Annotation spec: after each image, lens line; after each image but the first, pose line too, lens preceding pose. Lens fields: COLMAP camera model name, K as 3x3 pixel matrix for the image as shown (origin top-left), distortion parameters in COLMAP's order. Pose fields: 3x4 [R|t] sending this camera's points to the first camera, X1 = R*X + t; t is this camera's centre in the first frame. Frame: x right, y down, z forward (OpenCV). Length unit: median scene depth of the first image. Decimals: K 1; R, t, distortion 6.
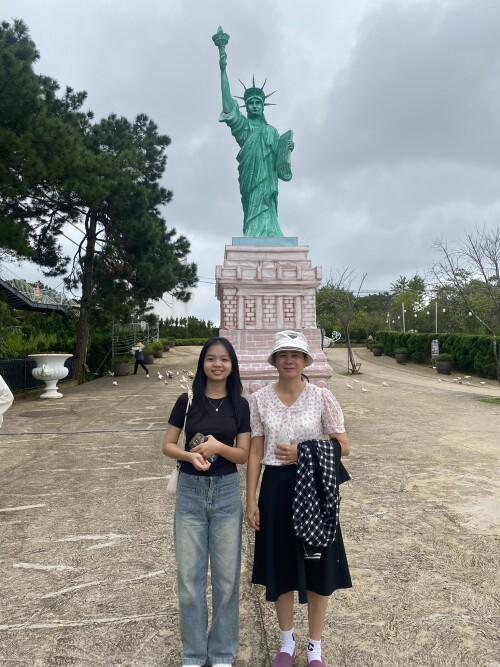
lens RADIAL K [[490.0, 0, 250.0], [0, 490.0, 333.5], [0, 0, 1]] dist [0.013339, 0.002470]
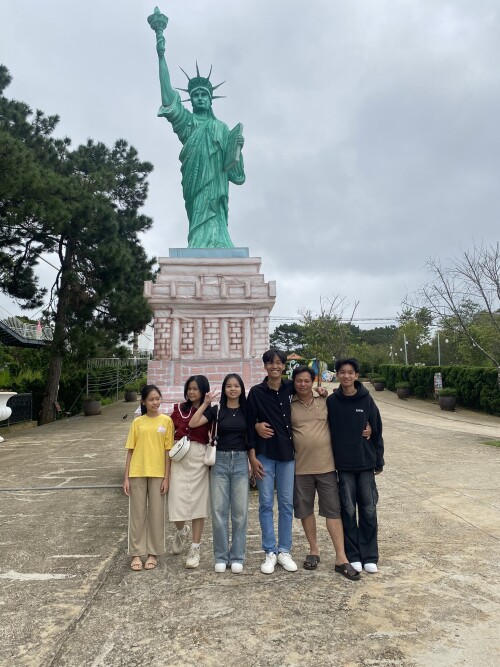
lens RADIAL K [[490.0, 0, 250.0], [0, 490.0, 333.5], [0, 0, 1]] dist [0.013339, 0.002470]
pose [[0.999768, -0.010592, -0.018780, 0.073068], [0.009201, 0.997315, -0.072652, 0.005202], [0.019500, 0.072462, 0.997181, 0.120826]]
